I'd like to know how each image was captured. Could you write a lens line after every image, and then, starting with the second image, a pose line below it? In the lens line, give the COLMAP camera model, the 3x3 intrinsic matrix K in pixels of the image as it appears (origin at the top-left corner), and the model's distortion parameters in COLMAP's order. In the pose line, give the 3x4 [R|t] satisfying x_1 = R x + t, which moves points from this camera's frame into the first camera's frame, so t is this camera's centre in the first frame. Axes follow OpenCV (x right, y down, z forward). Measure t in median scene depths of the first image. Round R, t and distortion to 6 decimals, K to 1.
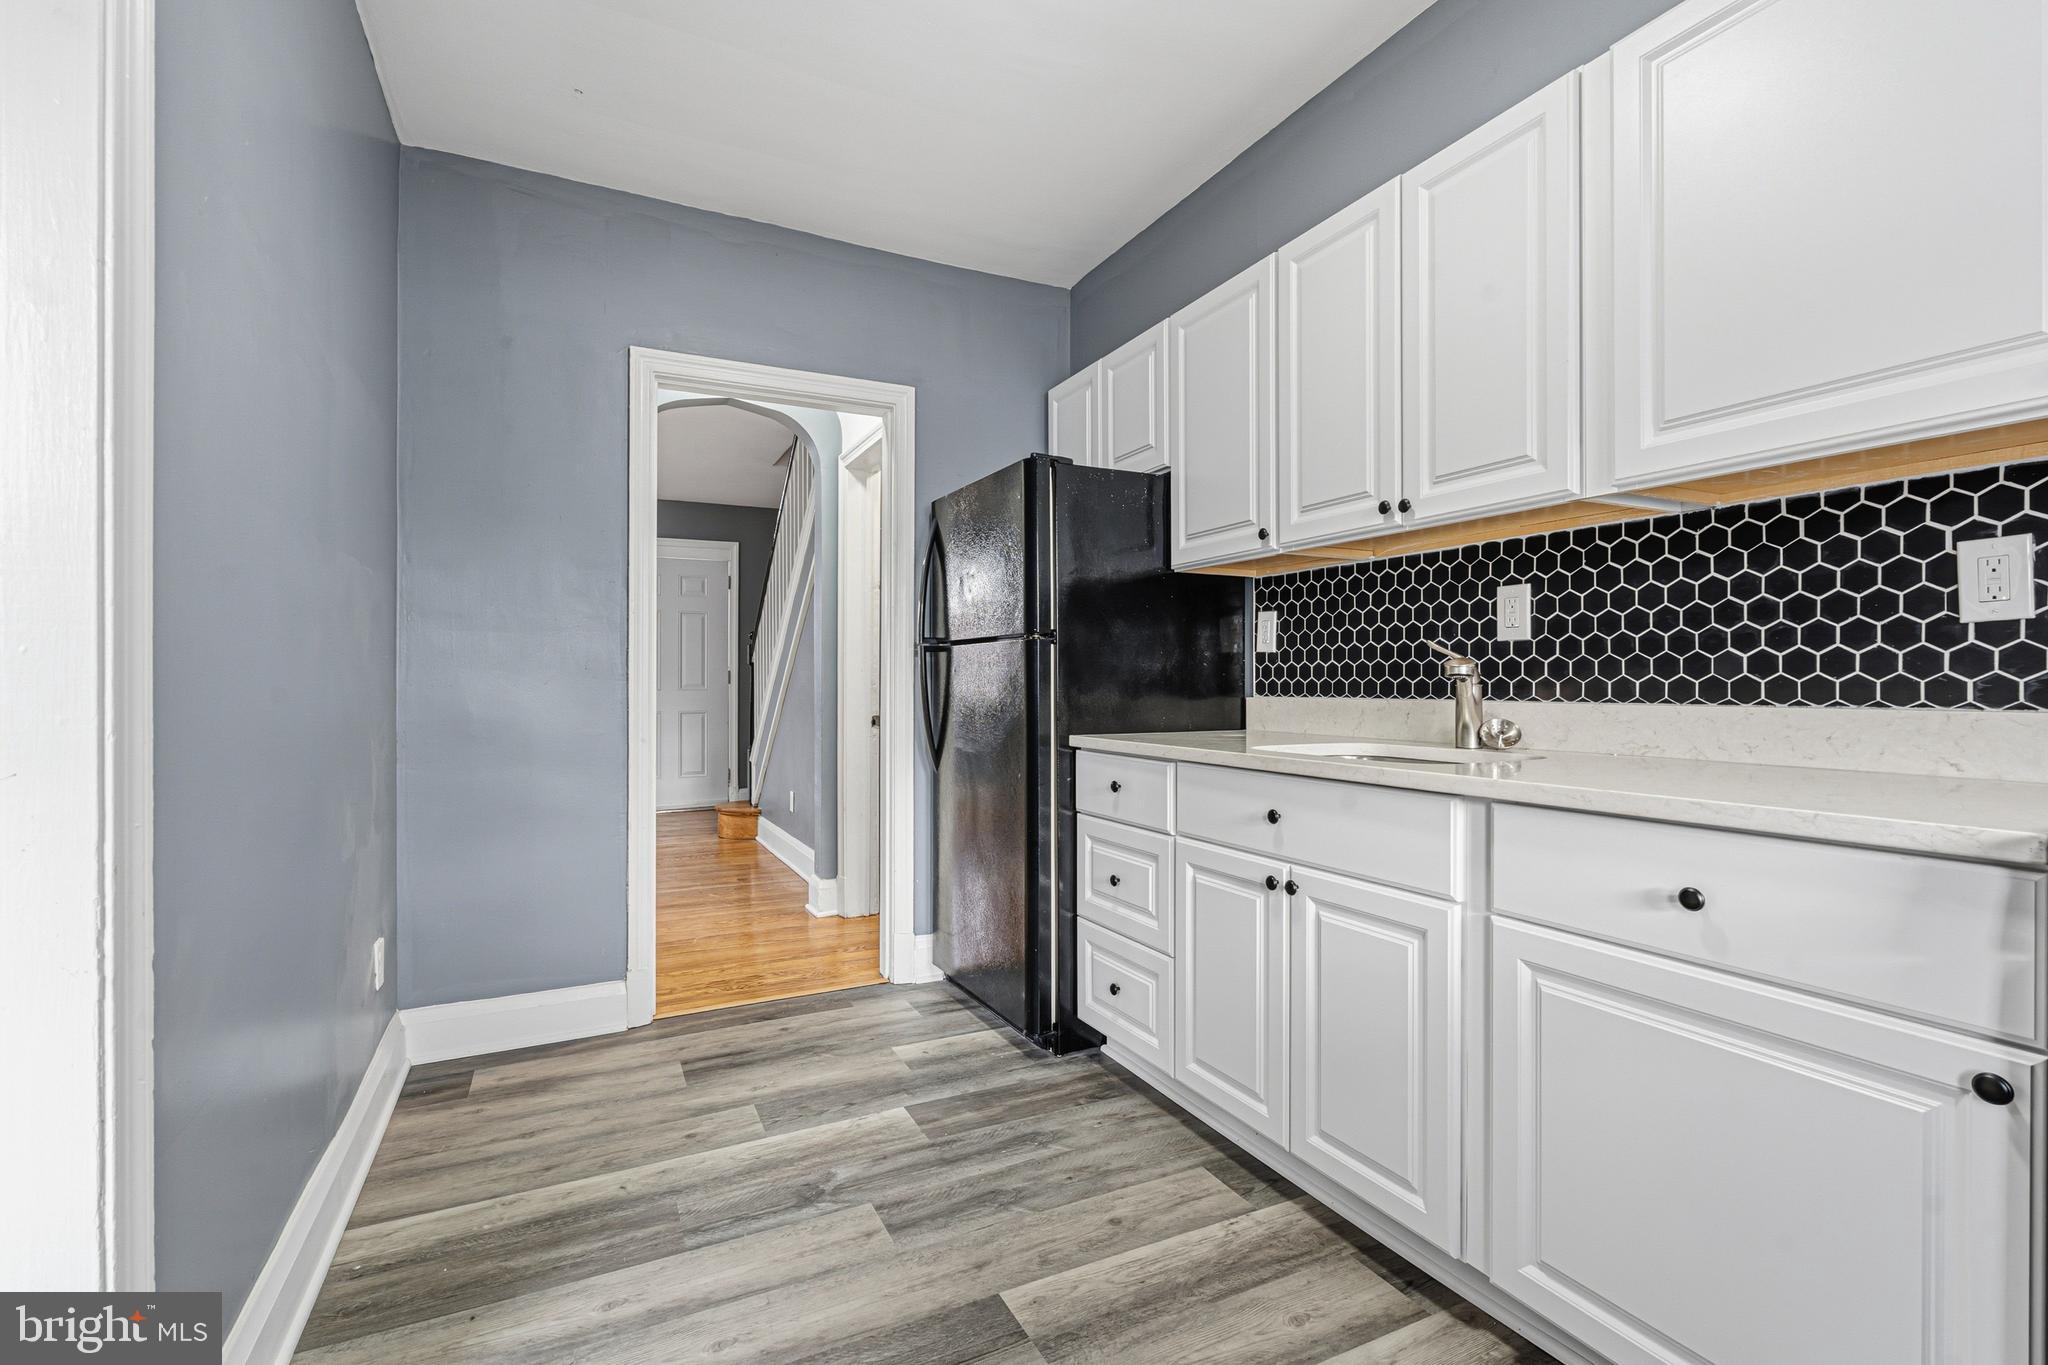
lens RADIAL K [[916.1, 0, 1031.0], [0, 916.1, 675.5], [0, 0, 1]] dist [0.001193, 0.000360]
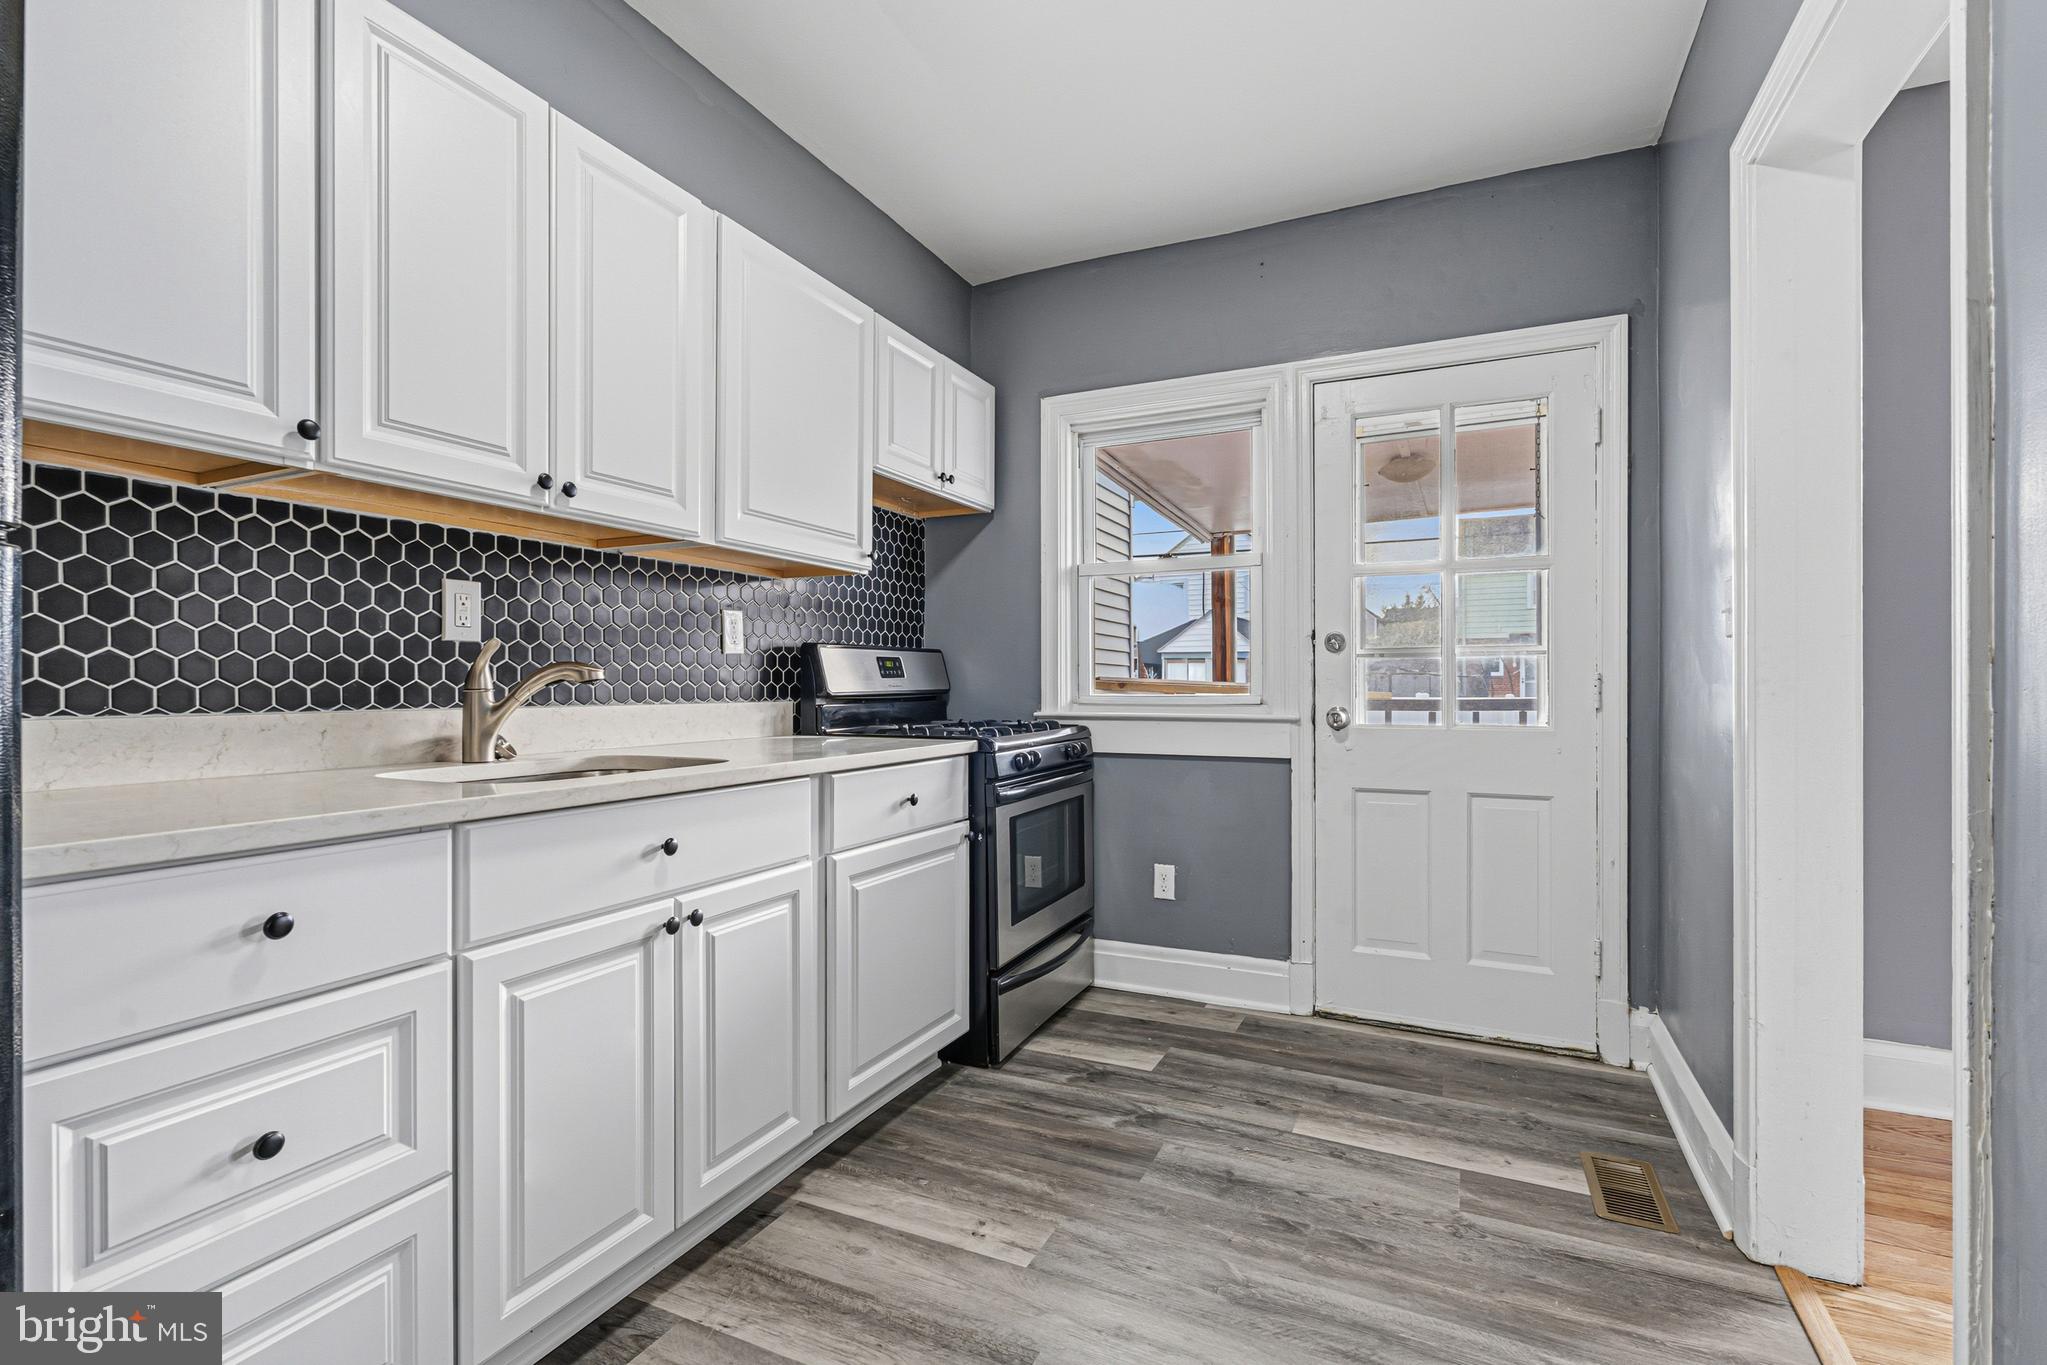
lens RADIAL K [[915.7, 0, 1022.1], [0, 915.7, 690.4], [0, 0, 1]] dist [0.001193, 0.000360]
pose [[-0.606187, -0.000898, 0.795322, -0.523736], [-0.003401, 0.999993, -0.001464, 0.009639], [-0.795315, -0.003592, -0.606186, 1.098001]]
